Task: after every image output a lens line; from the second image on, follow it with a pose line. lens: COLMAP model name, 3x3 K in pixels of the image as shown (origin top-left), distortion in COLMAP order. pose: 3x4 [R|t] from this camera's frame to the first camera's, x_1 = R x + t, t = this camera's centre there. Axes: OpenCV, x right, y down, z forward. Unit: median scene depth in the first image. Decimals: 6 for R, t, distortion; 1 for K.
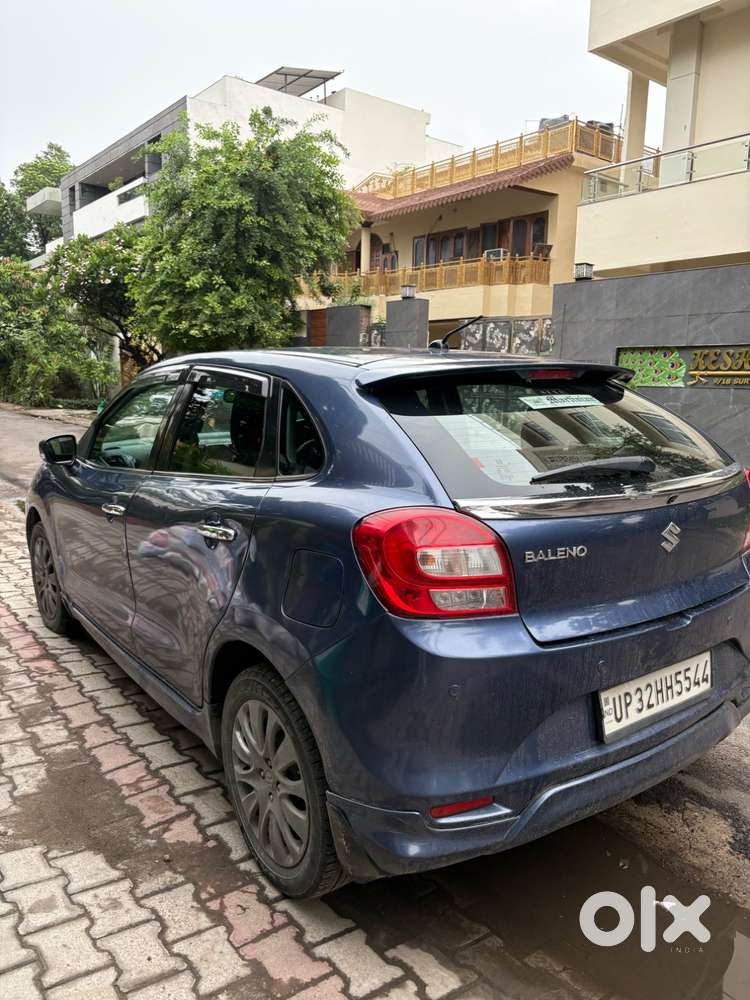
lens RADIAL K [[767.6, 0, 388.3], [0, 767.6, 495.7], [0, 0, 1]] dist [0.000619, -0.000210]
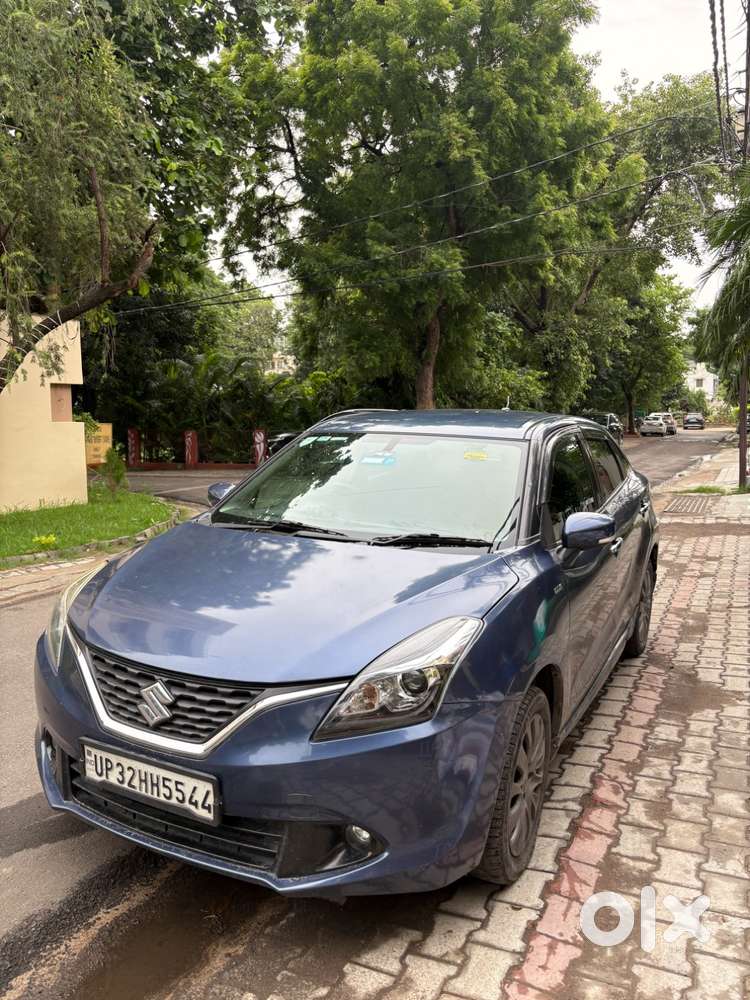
lens RADIAL K [[761.6, 0, 373.0], [0, 761.6, 499.6], [0, 0, 1]] dist [0.003403, -0.001252]
pose [[-0.441325, -0.117589, 0.889609, -1.314332], [0.135527, 0.971271, 0.195617, -0.356012], [-0.887054, 0.206897, -0.412710, 1.912025]]
